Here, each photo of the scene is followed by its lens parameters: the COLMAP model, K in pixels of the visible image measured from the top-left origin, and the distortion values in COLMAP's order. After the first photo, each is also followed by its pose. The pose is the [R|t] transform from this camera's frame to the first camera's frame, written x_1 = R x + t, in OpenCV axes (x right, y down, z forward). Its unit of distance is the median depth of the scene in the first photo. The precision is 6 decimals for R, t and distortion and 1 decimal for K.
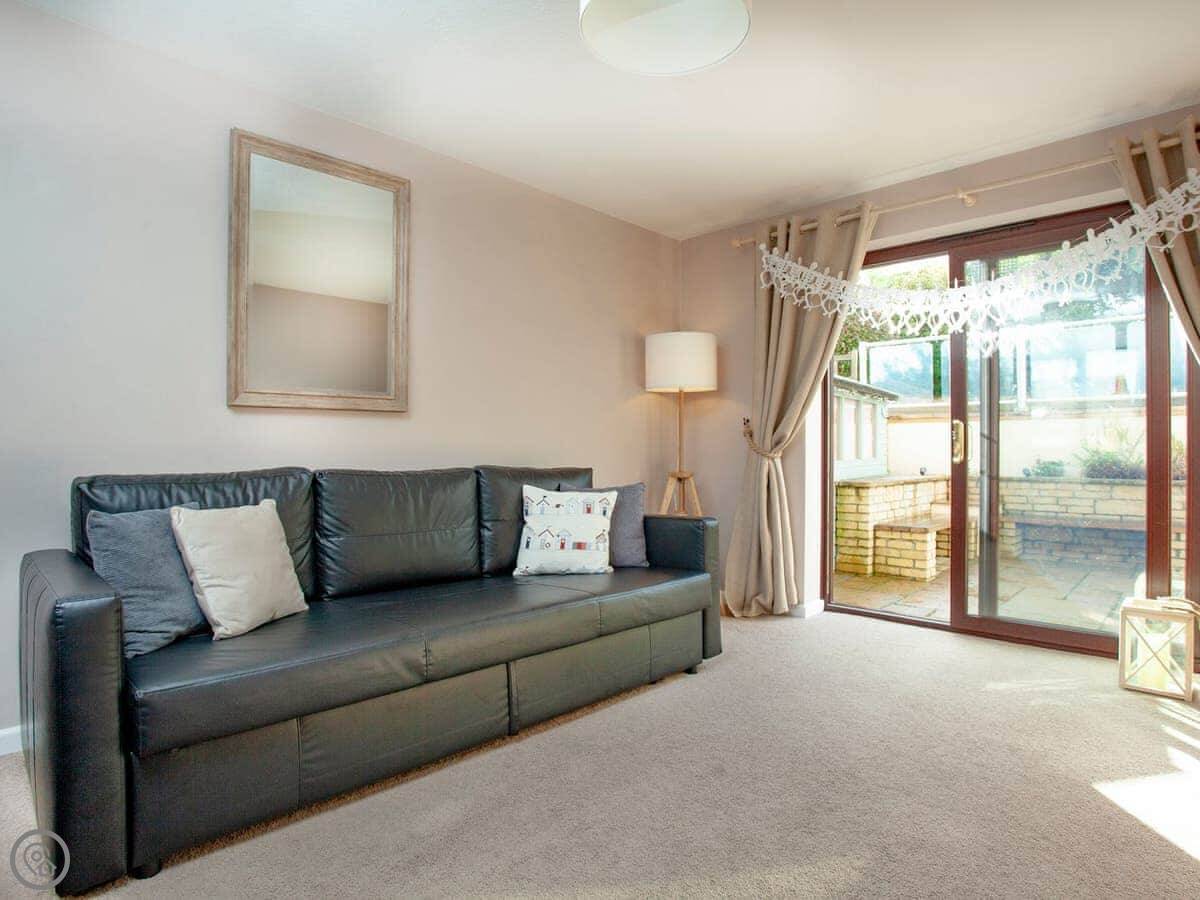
lens RADIAL K [[654.3, 0, 600.0], [0, 654.3, 450.0], [0, 0, 1]] dist [-0.089955, 0.030152]
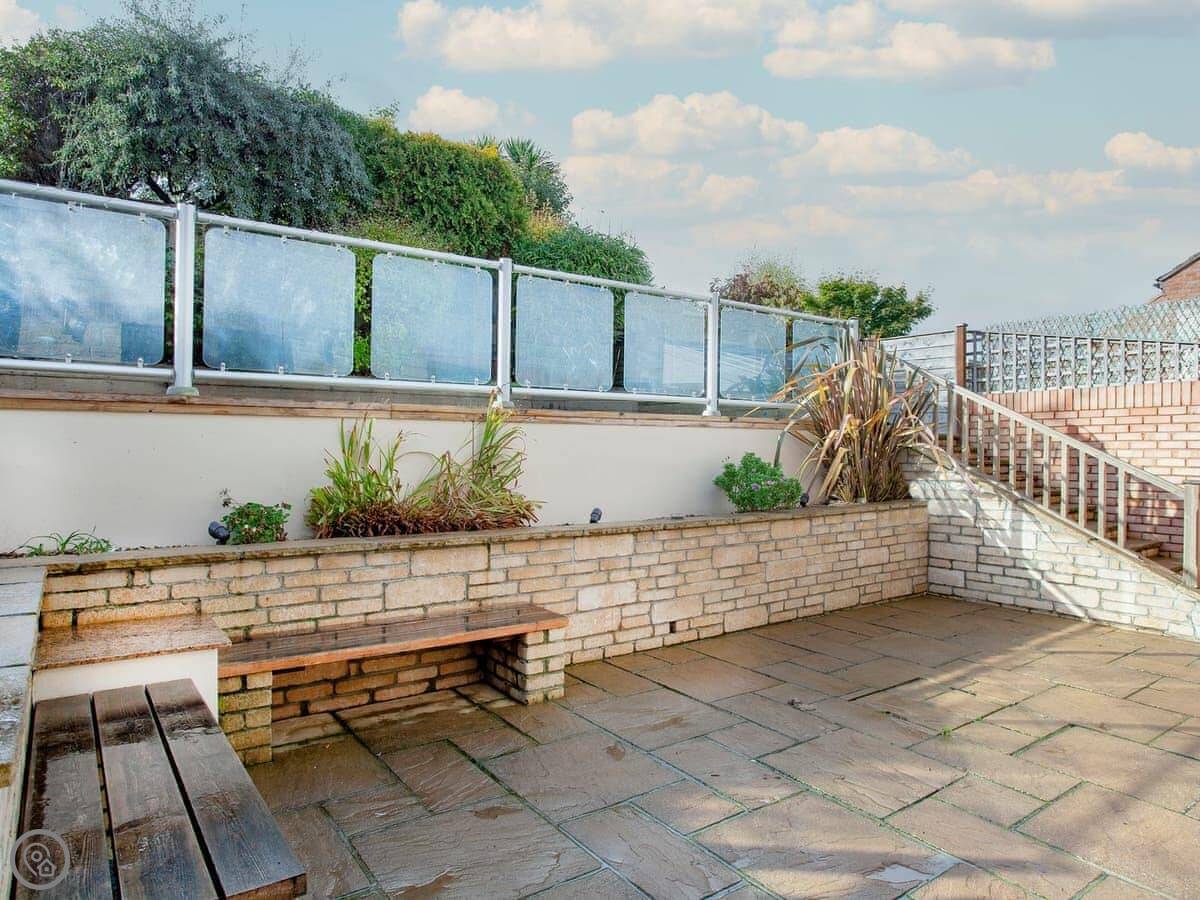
lens RADIAL K [[741.3, 0, 600.0], [0, 741.3, 450.0], [0, 0, 1]] dist [-0.056726, 0.001162]
pose [[0.165402, -0.001732, 0.986225, 0.240760], [-0.007370, 0.999968, 0.002992, -0.031460], [-0.986199, -0.007764, 0.165384, 0.751549]]
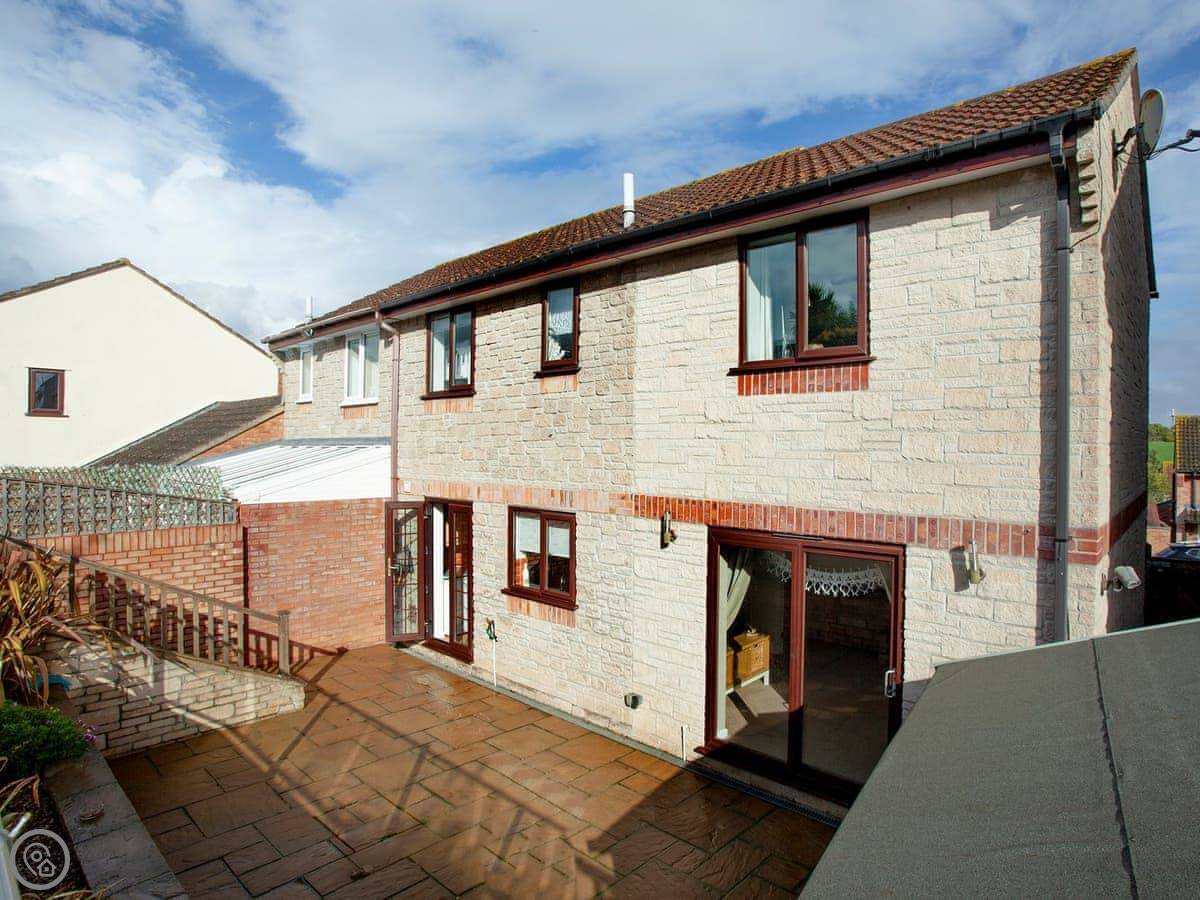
lens RADIAL K [[661.8, 0, 600.0], [0, 661.8, 450.0], [0, 0, 1]] dist [-0.002186, 0.001943]
pose [[-0.999284, -0.013956, -0.035171, 0.629410], [-0.013904, 0.999902, -0.001720, -0.294170], [0.035192, -0.001229, -0.999380, 1.428183]]
